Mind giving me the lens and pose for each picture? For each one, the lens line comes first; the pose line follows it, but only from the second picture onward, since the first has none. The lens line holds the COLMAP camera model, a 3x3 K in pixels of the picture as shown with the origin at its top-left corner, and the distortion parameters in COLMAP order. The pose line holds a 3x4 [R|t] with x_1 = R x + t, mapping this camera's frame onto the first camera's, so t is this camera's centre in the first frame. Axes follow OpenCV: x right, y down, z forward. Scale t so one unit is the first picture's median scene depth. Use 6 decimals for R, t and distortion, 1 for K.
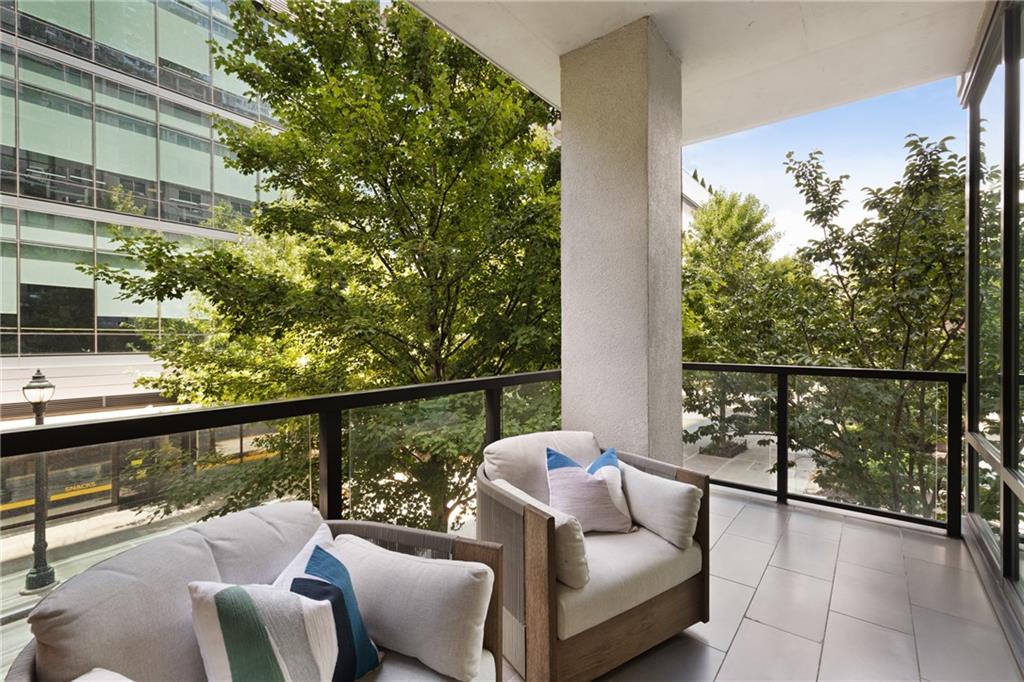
lens RADIAL K [[461.6, 0, 512.6], [0, 461.6, 342.2], [0, 0, 1]] dist [0.001568, -0.000026]
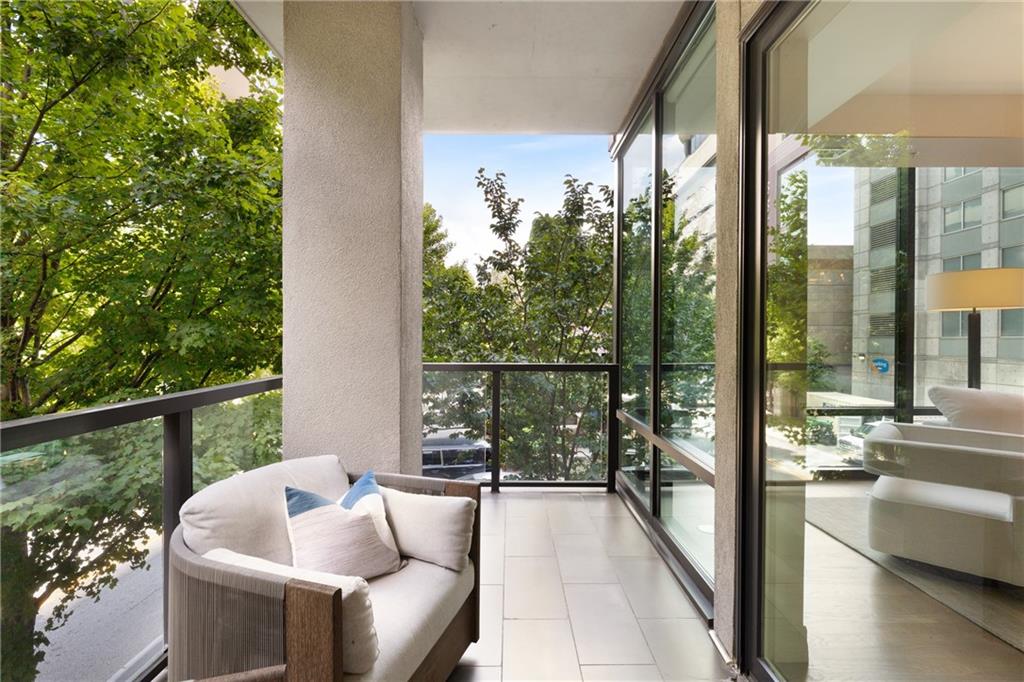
lens RADIAL K [[474.0, 0, 512.0], [0, 474.0, 341.0], [0, 0, 1]] dist [-0.000695, 0.000176]
pose [[0.780480, -0.002969, 0.625174, -0.058617], [0.005687, 0.999981, -0.002351, 0.001597], [-0.625156, 0.005390, 0.780482, 0.100028]]
